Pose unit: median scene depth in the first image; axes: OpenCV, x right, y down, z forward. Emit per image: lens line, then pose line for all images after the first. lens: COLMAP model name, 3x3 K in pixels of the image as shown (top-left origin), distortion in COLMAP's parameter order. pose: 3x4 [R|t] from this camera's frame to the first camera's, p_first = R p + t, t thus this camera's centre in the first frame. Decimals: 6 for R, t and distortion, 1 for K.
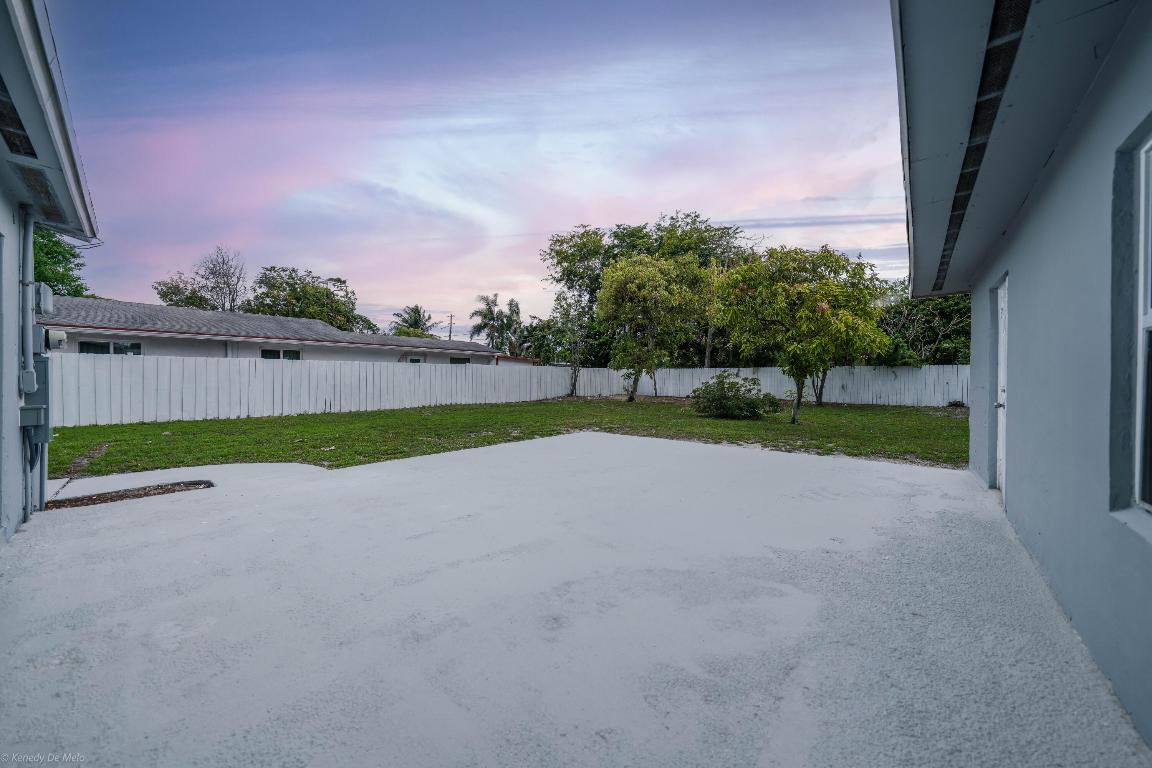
lens RADIAL K [[391.8, 0, 578.4], [0, 391.8, 378.9], [0, 0, 1]] dist [-0.000421, -0.000065]
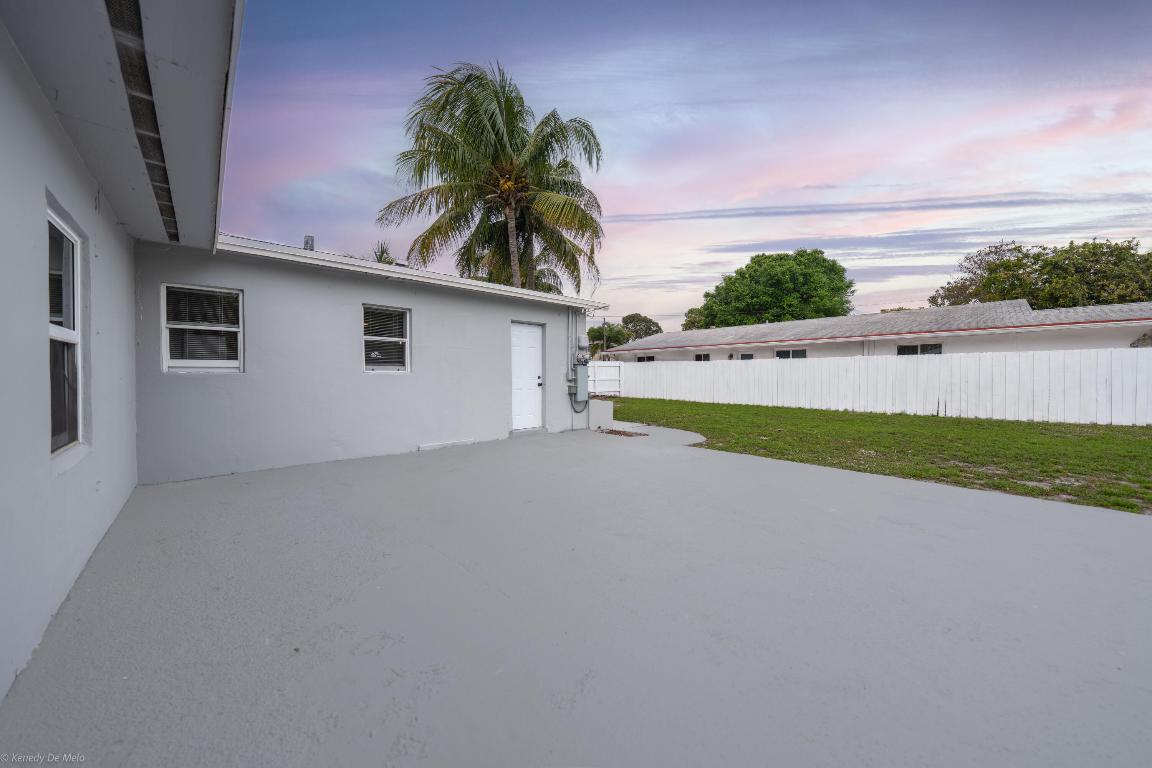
lens RADIAL K [[391.8, 0, 578.4], [0, 391.8, 378.9], [0, 0, 1]] dist [-0.000421, -0.000065]
pose [[-0.094676, 0.009700, -0.995461, 0.286362], [-0.001770, 0.999949, 0.009912, -0.000399], [0.995507, 0.002700, -0.094654, 0.313265]]
